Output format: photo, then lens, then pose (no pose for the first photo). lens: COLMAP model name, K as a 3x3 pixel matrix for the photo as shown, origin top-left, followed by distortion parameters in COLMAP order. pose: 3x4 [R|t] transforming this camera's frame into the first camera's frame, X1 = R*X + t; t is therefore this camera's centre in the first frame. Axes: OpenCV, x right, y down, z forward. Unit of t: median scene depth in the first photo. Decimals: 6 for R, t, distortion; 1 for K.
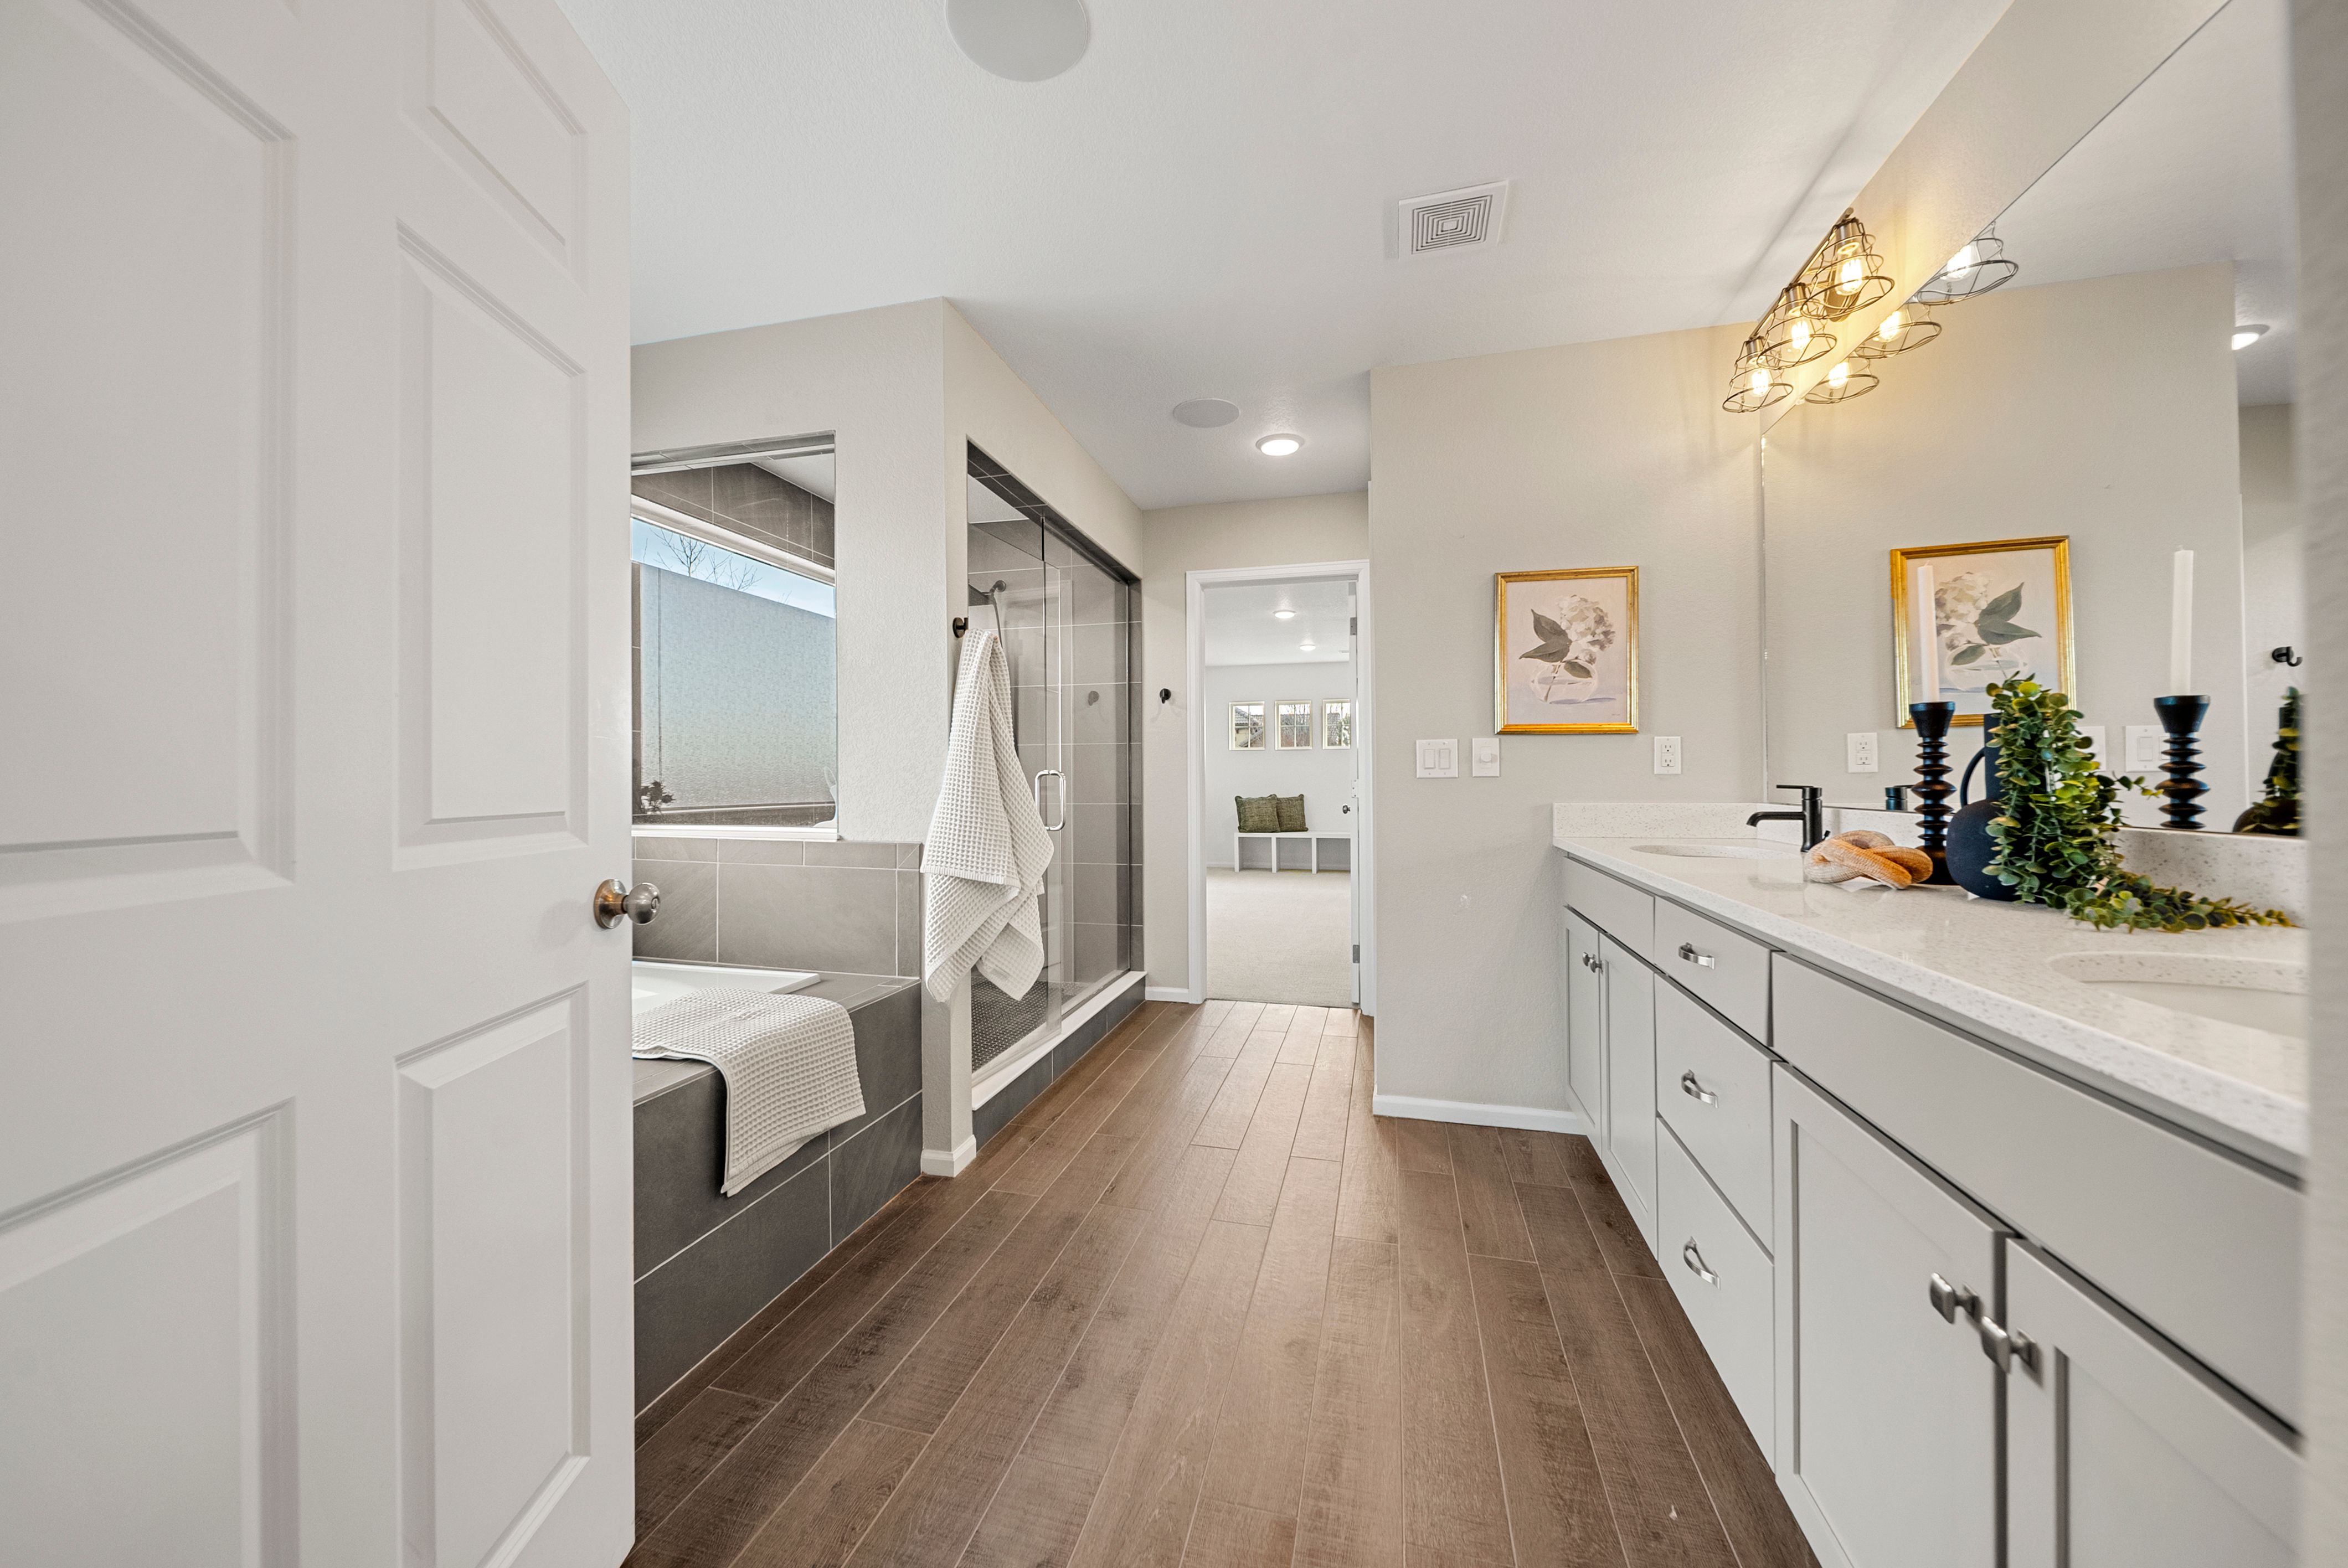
lens RADIAL K [[835.6, 0, 1156.6], [0, 835.6, 769.1], [0, 0, 1]] dist [0.000162, -0.001219]
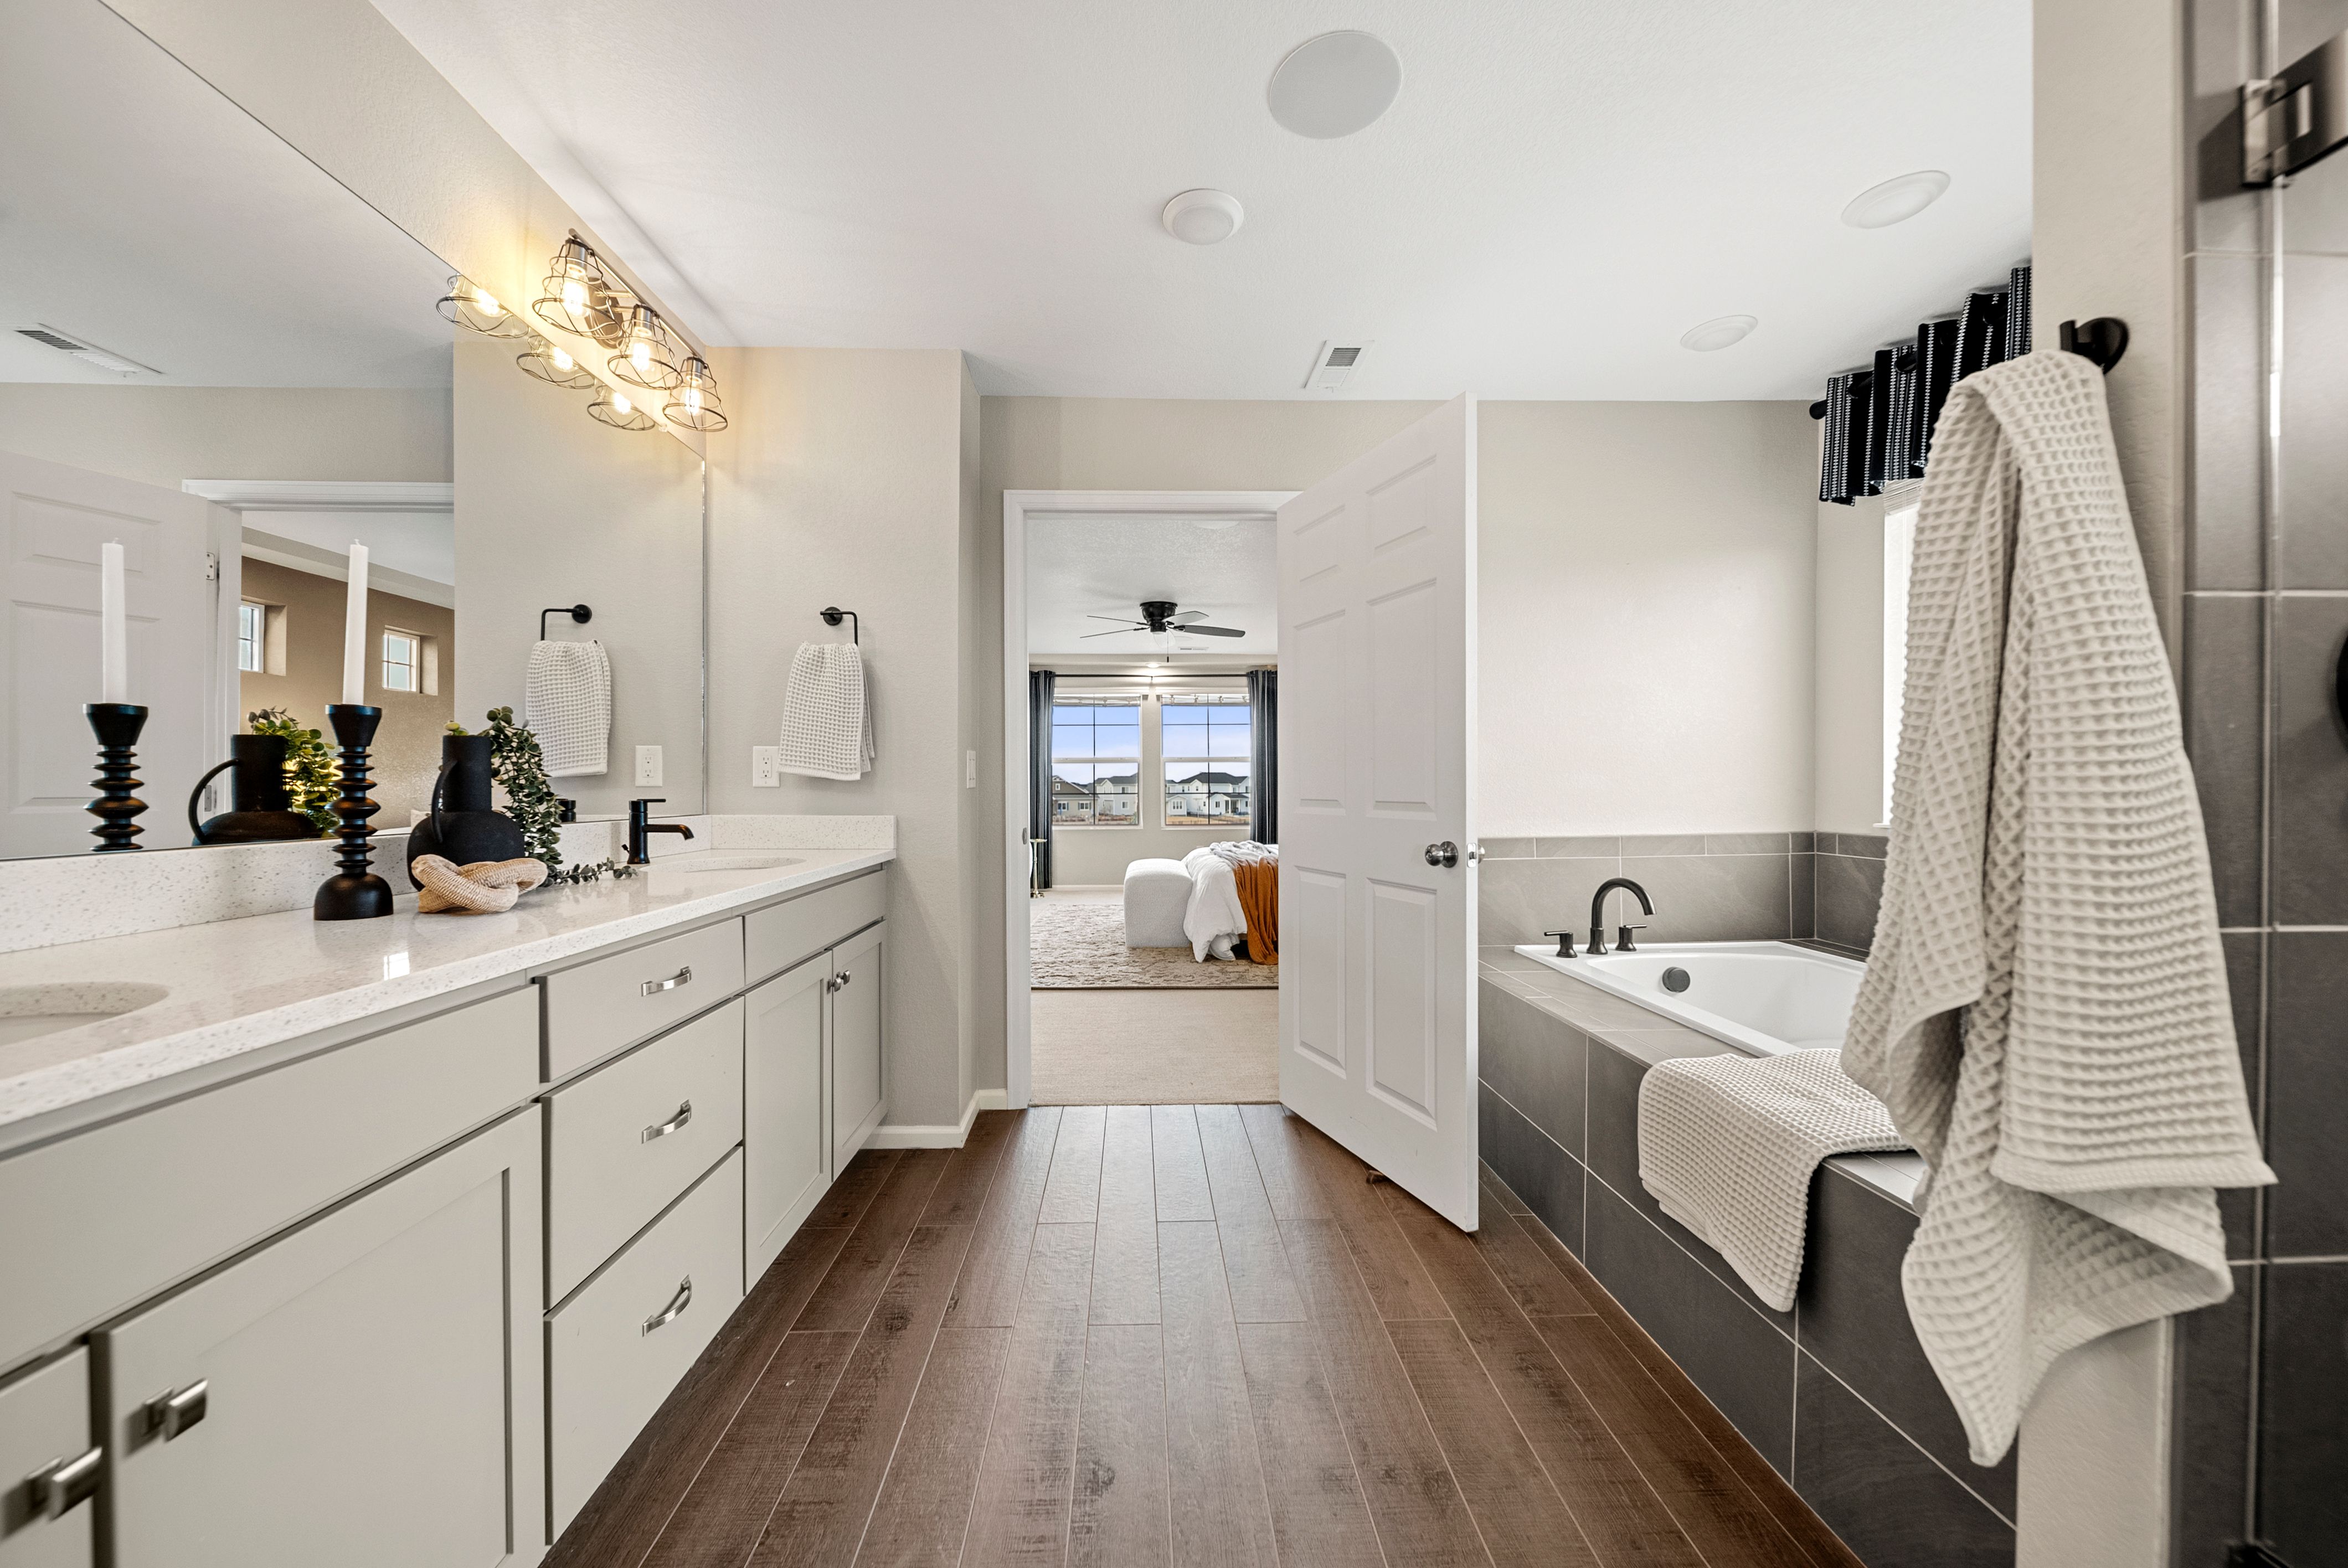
lens RADIAL K [[835.6, 0, 1160.5], [0, 835.6, 798.6], [0, 0, 1]] dist [0.000162, -0.001219]
pose [[-0.953172, 0.012233, -0.302180, 0.167055], [0.012364, 0.999922, 0.001479, 0.010361], [0.302175, -0.002327, -0.953250, 0.857788]]
